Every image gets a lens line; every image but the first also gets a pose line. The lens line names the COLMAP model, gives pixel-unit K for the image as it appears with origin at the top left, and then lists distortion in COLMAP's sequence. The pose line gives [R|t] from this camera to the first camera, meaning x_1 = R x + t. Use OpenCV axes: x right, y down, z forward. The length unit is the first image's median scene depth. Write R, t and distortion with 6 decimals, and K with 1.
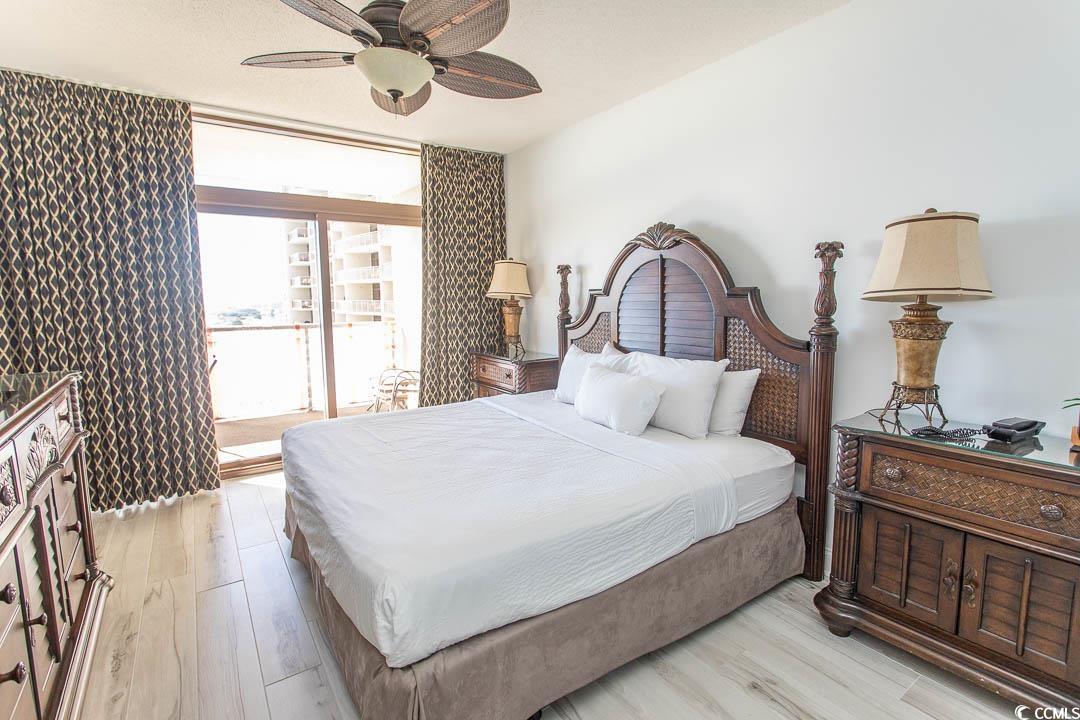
lens RADIAL K [[507.8, 0, 535.6], [0, 507.8, 357.6], [0, 0, 1]] dist [-0.000076, 0.001279]
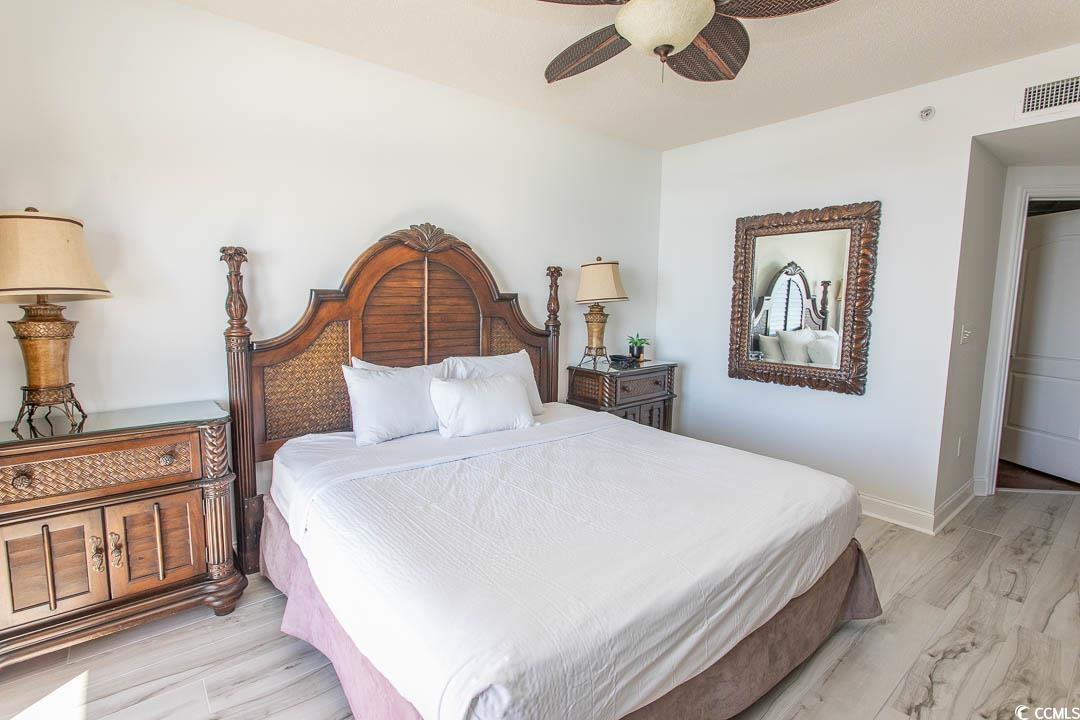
lens RADIAL K [[507.8, 0, 535.6], [0, 507.8, 357.6], [0, 0, 1]] dist [-0.000076, 0.001279]
pose [[-0.082381, -0.103982, 0.991161, -0.959619], [0.120111, 0.986257, 0.113451, -0.126620], [-0.989336, 0.128396, -0.068760, 1.139863]]
